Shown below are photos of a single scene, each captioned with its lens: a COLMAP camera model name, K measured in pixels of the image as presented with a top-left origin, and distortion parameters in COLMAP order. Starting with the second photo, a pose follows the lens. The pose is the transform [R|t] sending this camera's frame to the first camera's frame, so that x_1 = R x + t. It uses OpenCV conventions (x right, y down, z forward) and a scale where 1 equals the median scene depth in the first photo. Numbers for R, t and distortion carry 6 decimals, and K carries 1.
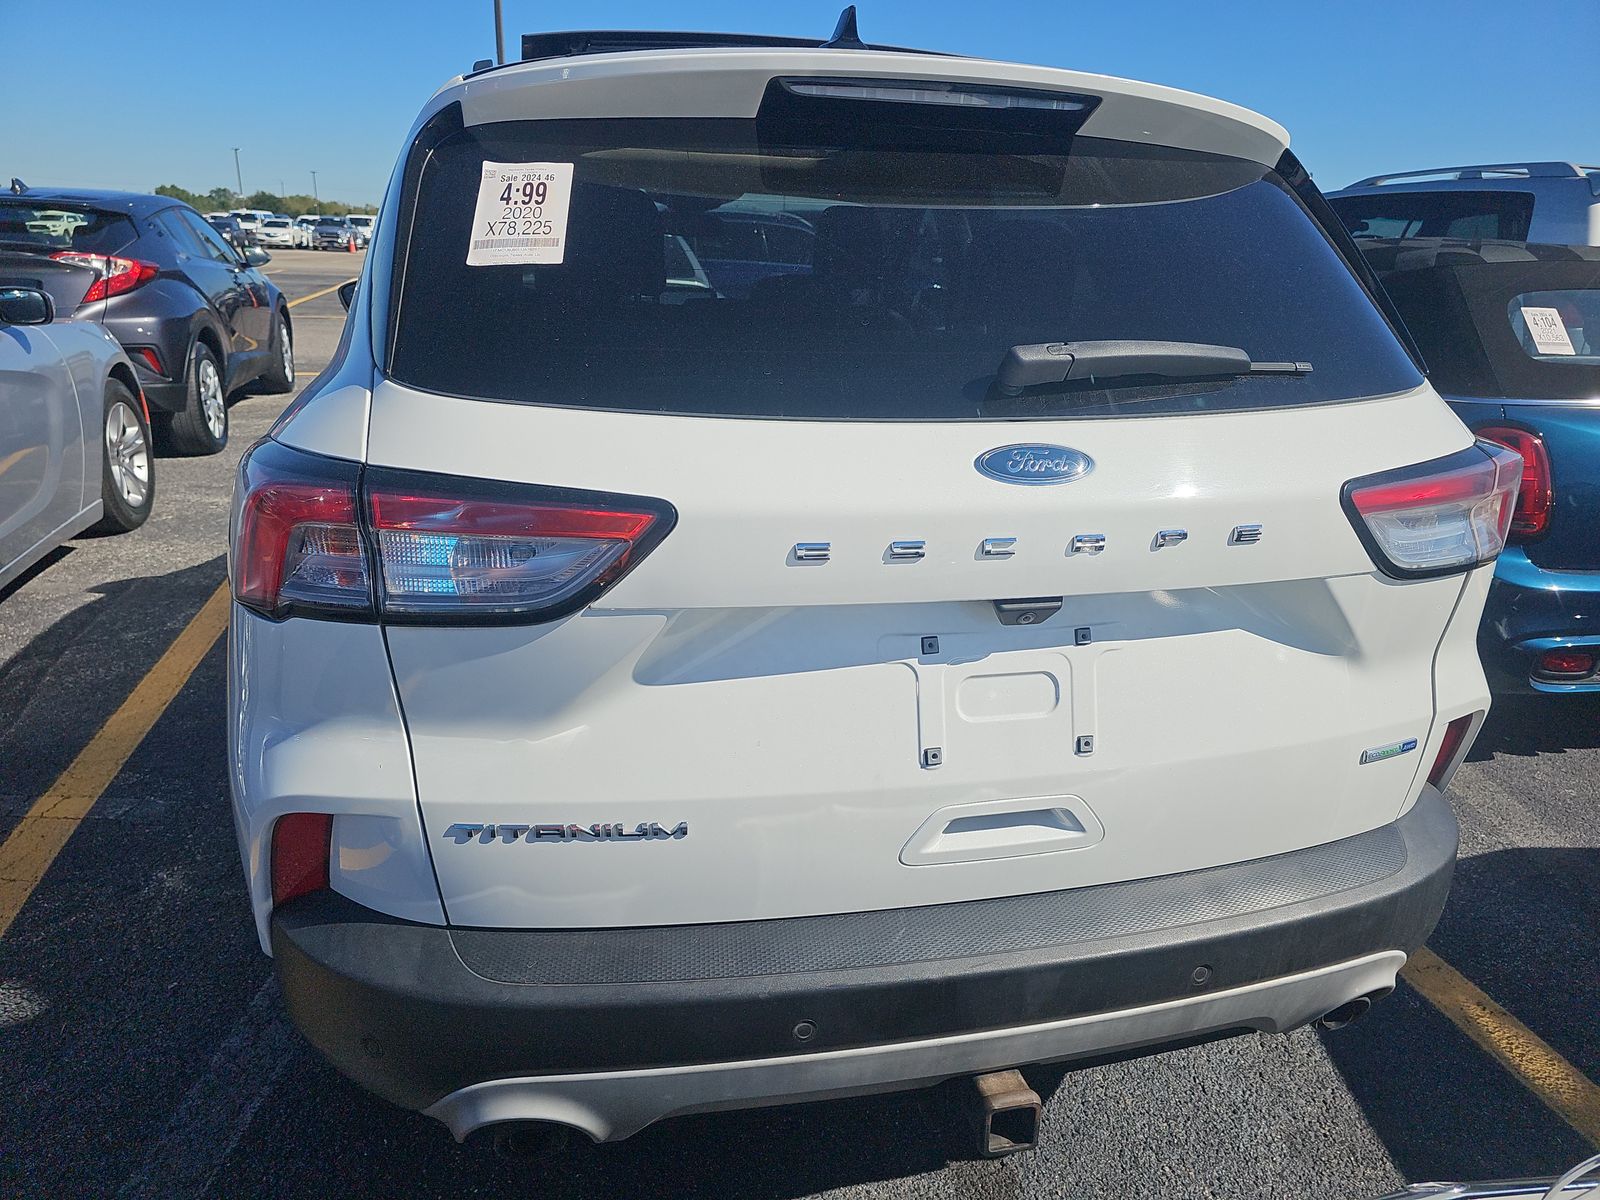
lens RADIAL K [[1149.3, 0, 799.2], [0, 1149.3, 490.8], [0, 0, 1]] dist [0.094595, -0.096825]
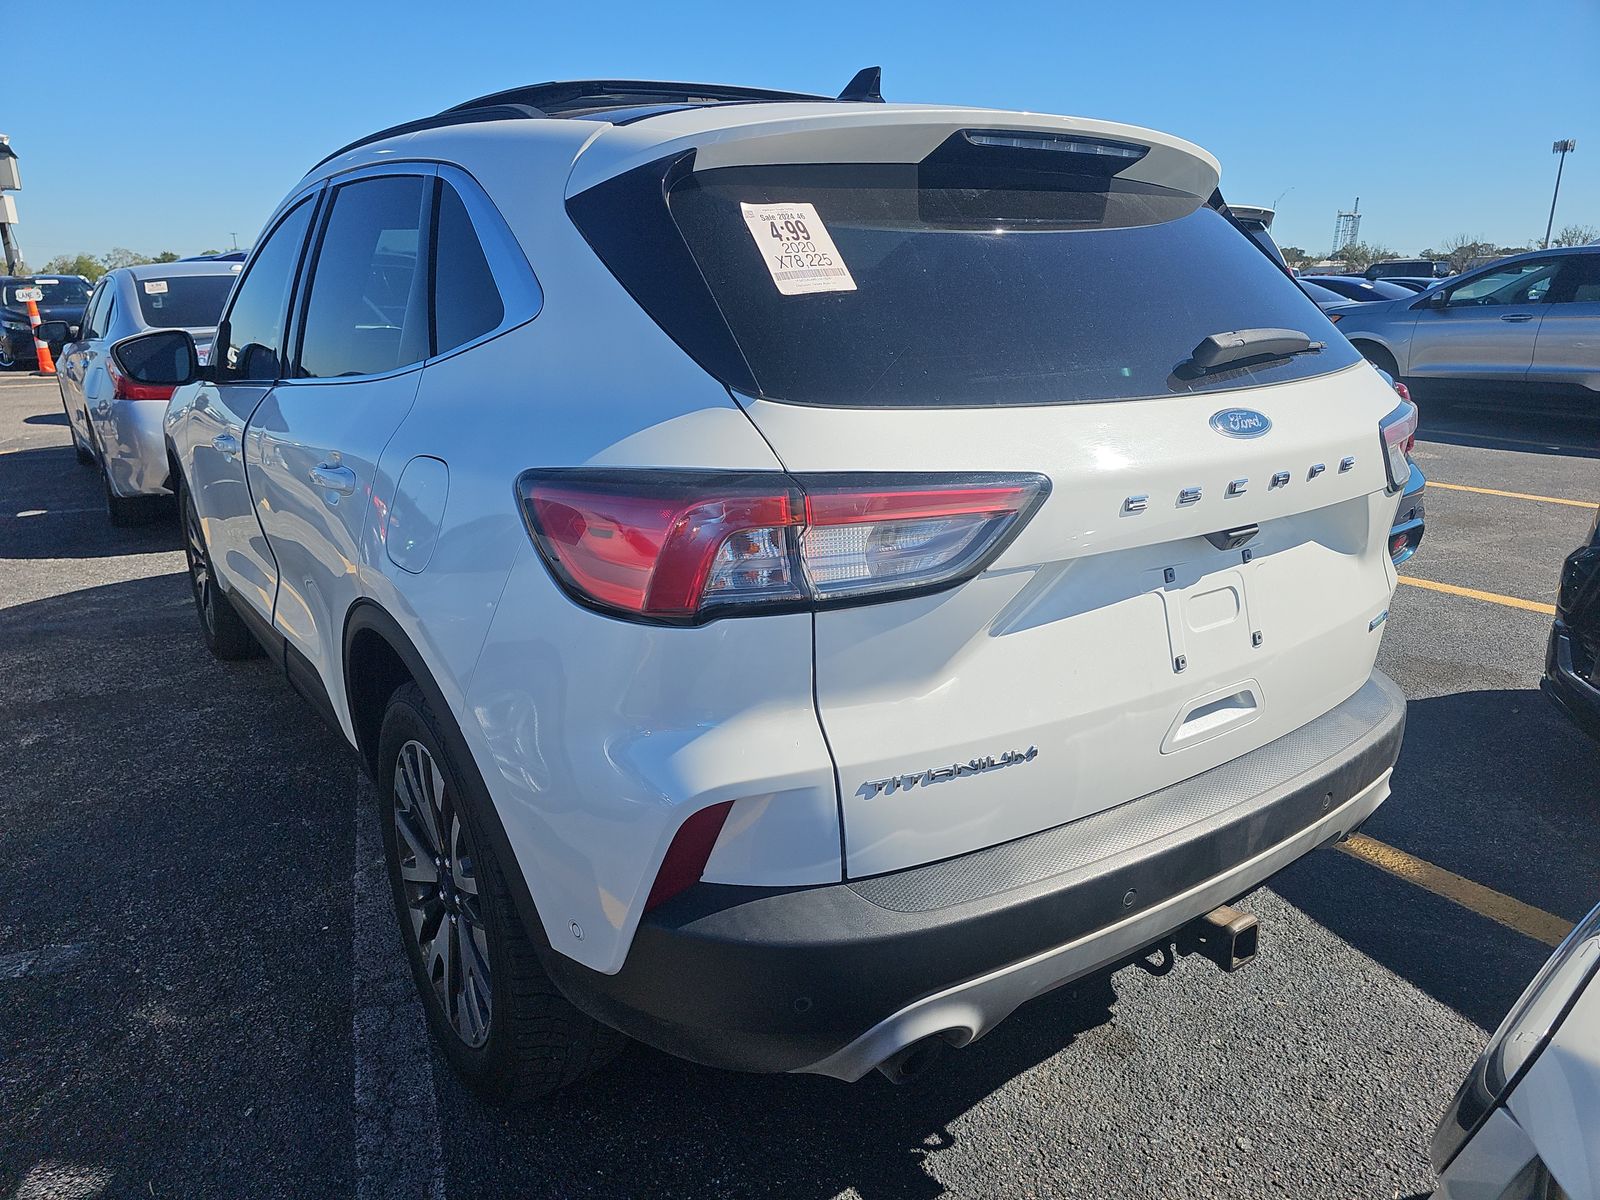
lens RADIAL K [[1149.3, 0, 799.2], [0, 1149.3, 490.8], [0, 0, 1]] dist [0.094595, -0.096825]
pose [[0.922666, -0.103704, 0.371394, -0.720207], [0.116127, 0.993172, -0.011175, 0.009167], [-0.367699, 0.053440, 0.928408, -0.035347]]
